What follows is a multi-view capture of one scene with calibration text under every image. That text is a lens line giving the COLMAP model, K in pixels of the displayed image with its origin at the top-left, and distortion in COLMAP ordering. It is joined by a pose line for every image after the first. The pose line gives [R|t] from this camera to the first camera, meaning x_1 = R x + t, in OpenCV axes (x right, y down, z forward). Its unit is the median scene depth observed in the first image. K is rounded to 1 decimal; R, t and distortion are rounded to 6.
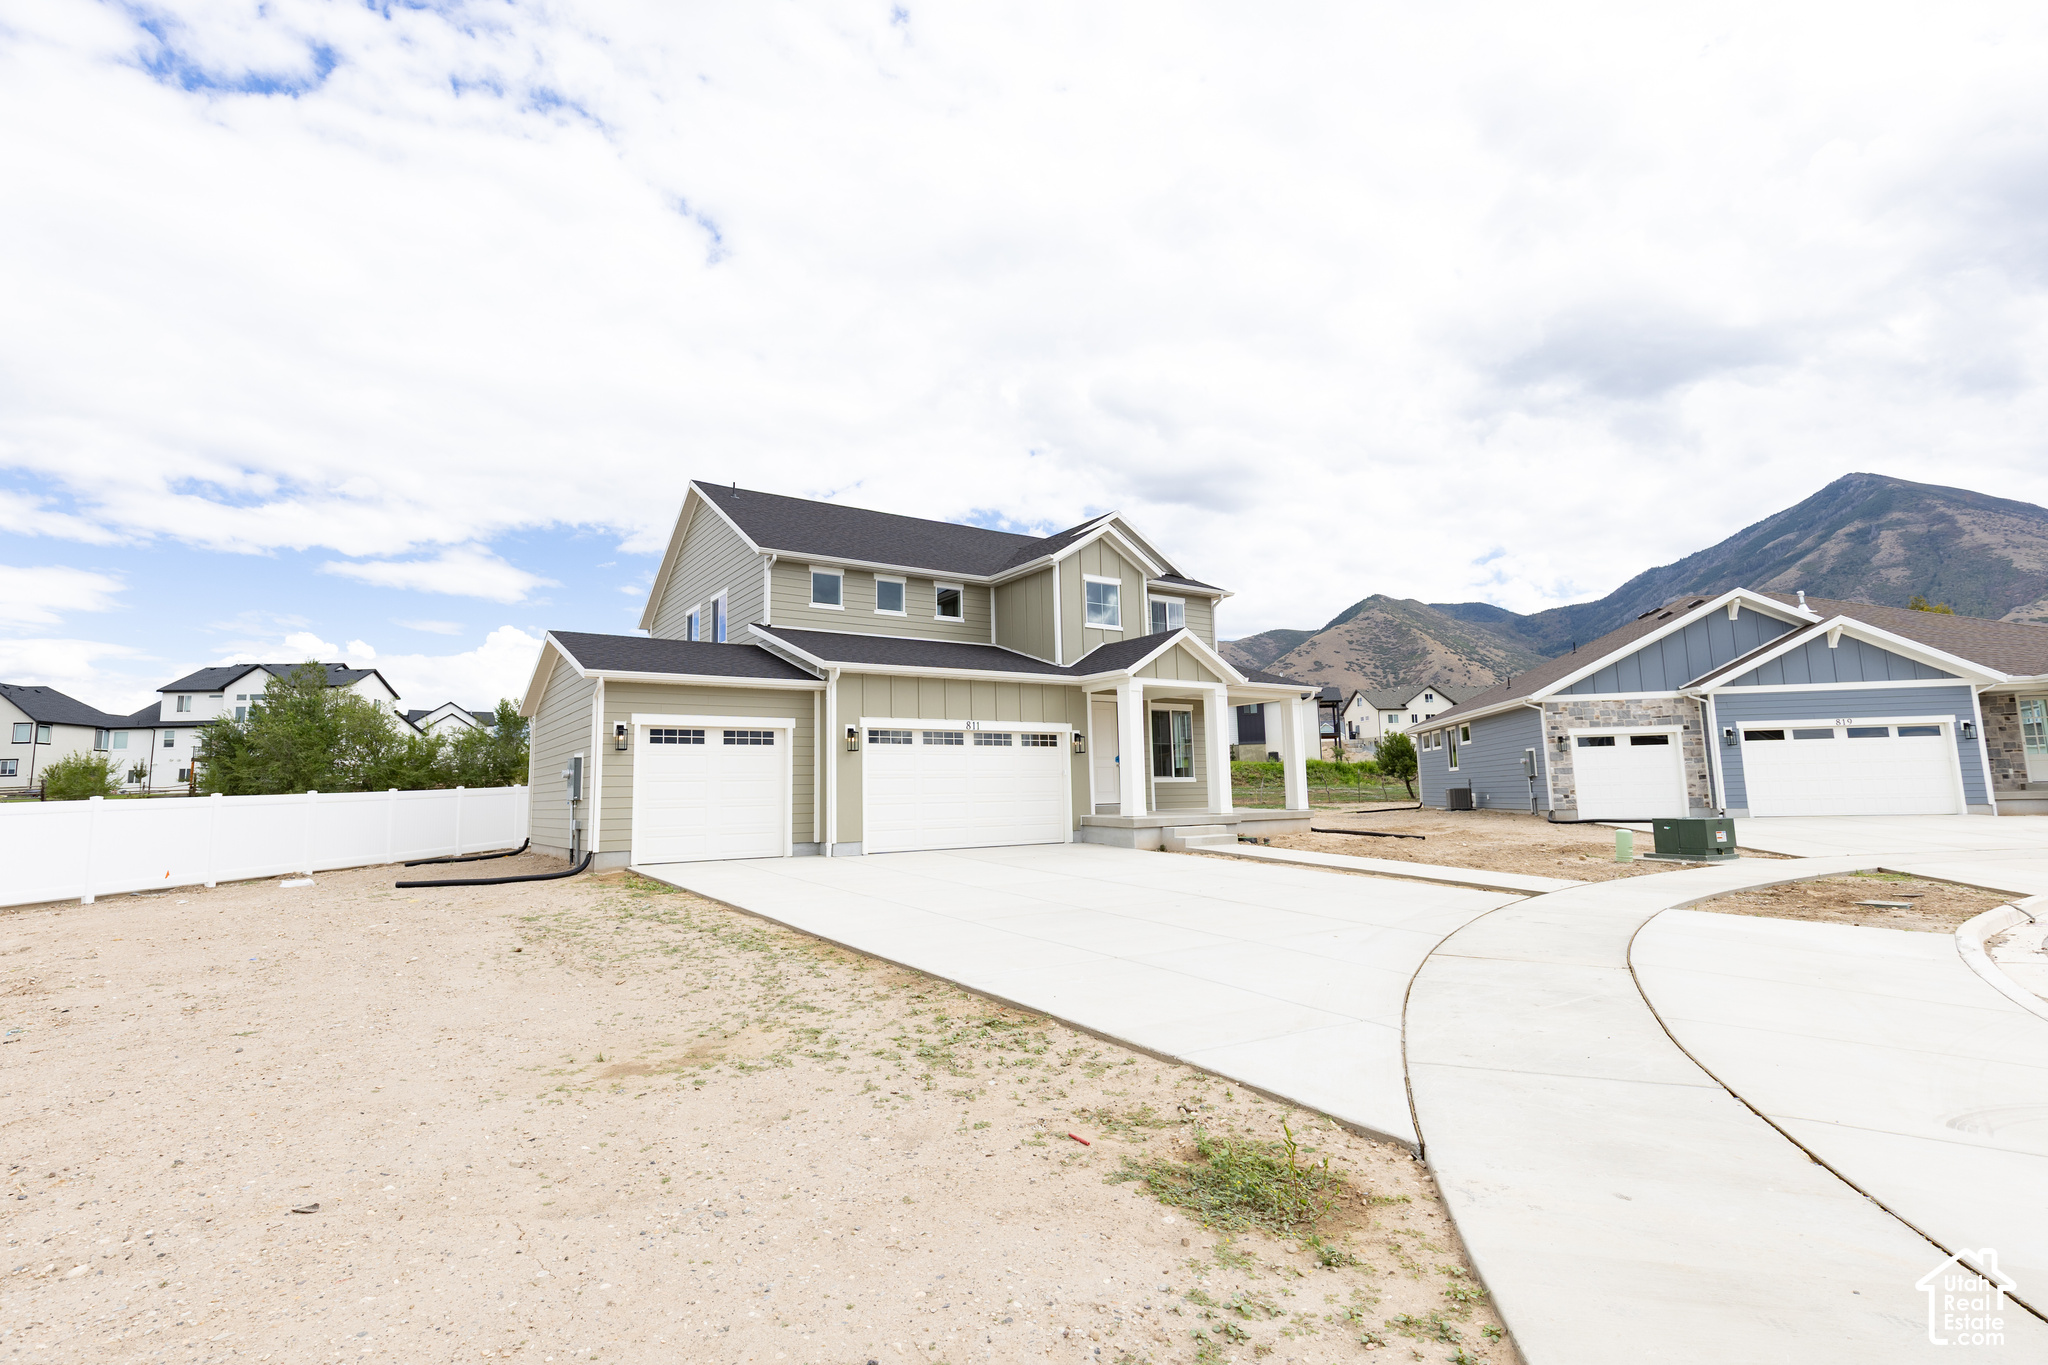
lens RADIAL K [[922.5, 0, 1024.0], [0, 922.5, 682.5], [0, 0, 1]] dist [0.001558, 0.000025]
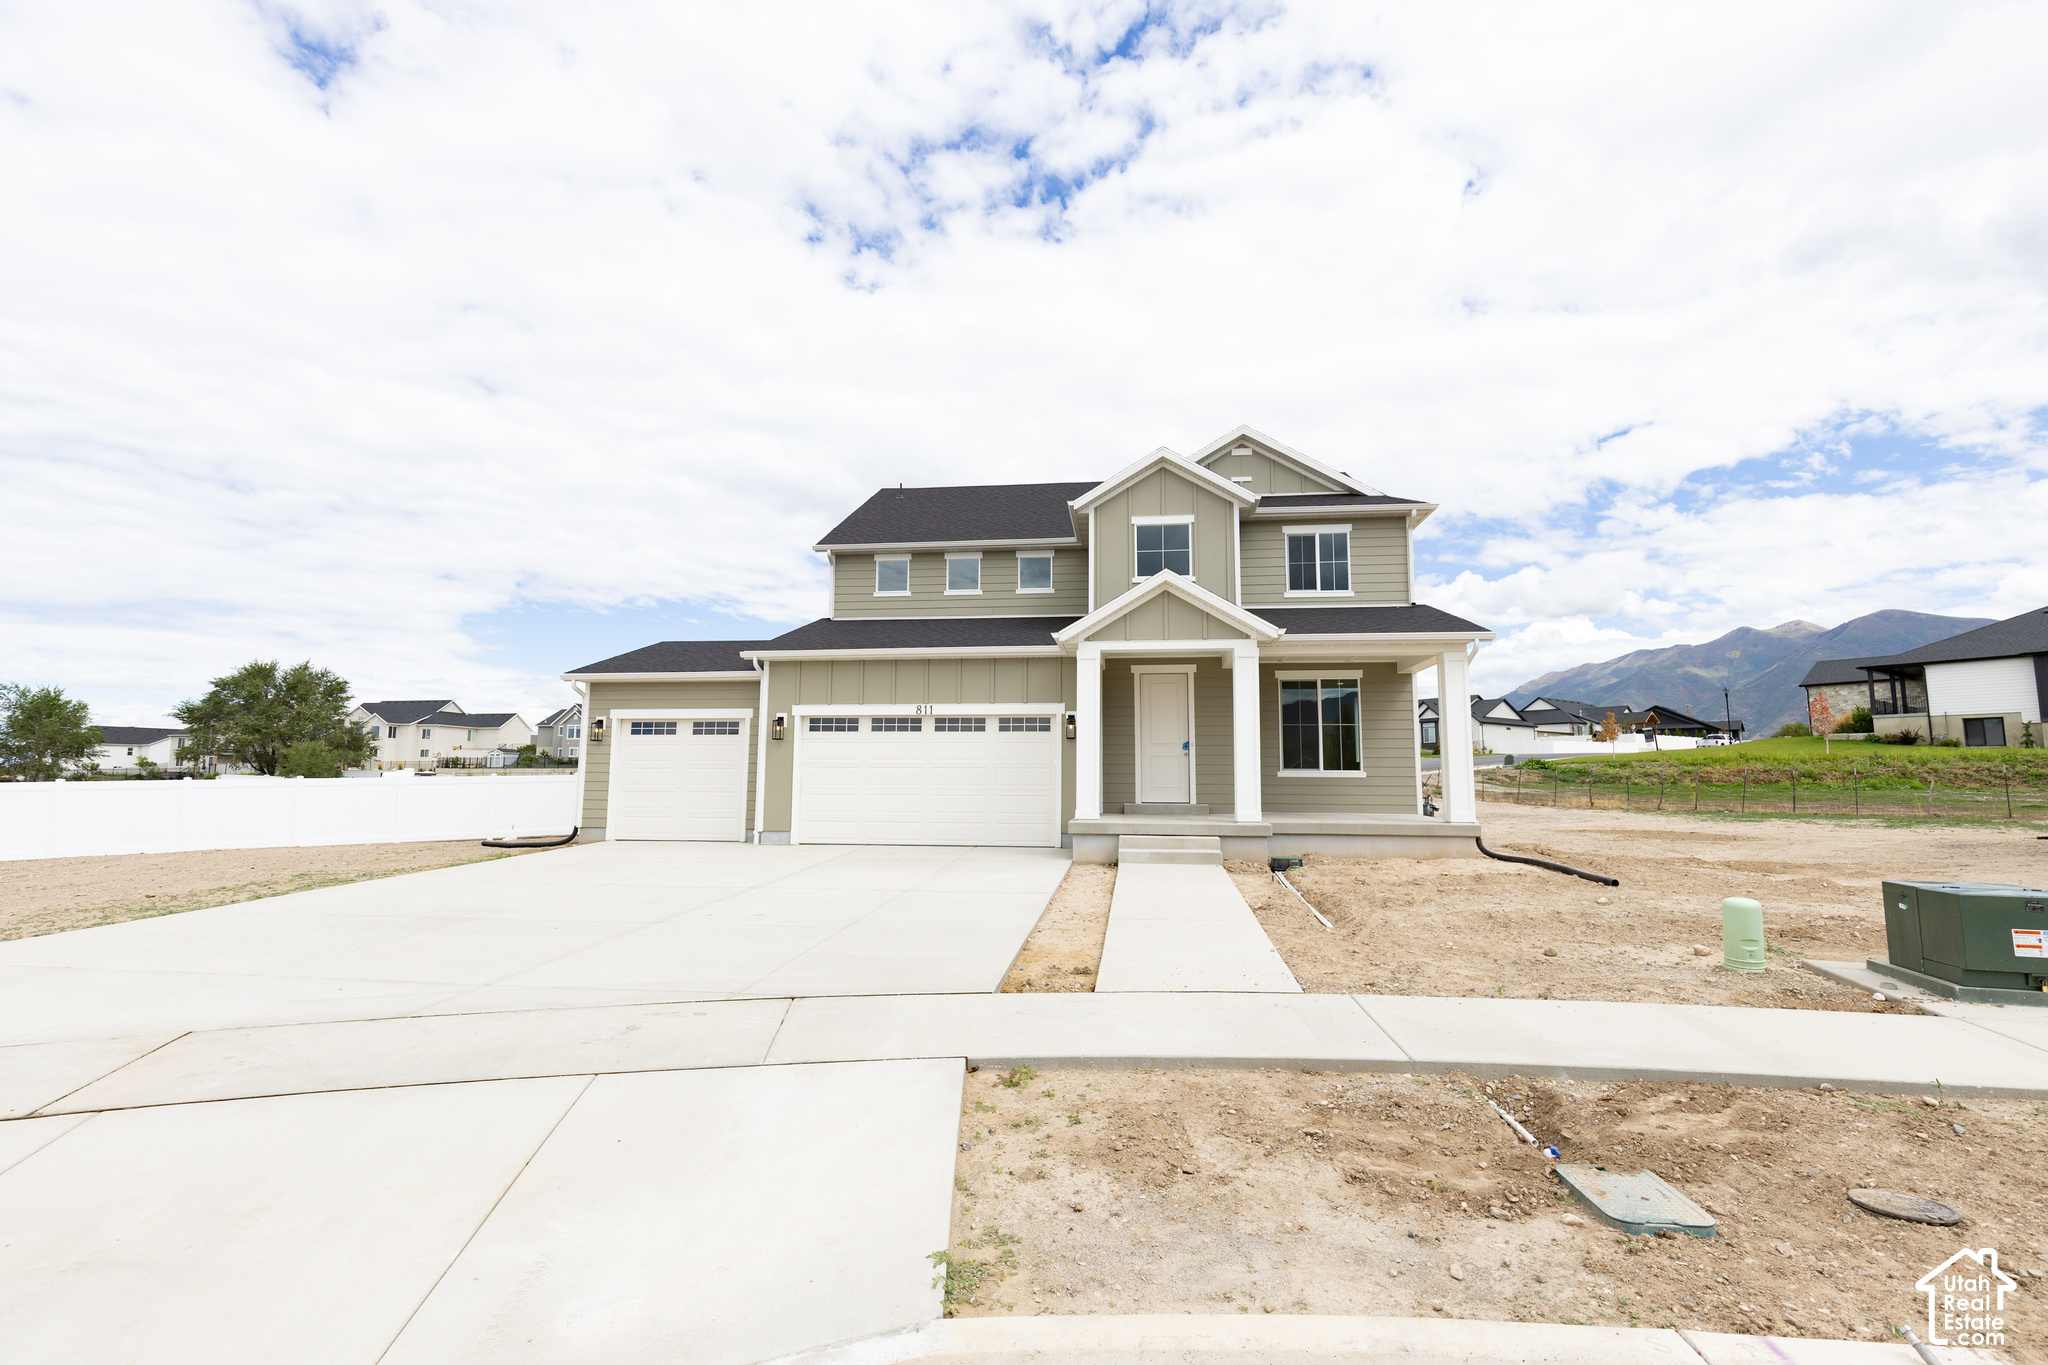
lens RADIAL K [[912.9, 0, 1024.0], [0, 912.9, 682.5], [0, 0, 1]] dist [0.000175, -0.000804]
pose [[0.760048, -0.047234, -0.648148, 0.557404], [0.058353, 0.998287, -0.004323, 0.027380], [0.647242, -0.034536, 0.761502, 0.358704]]
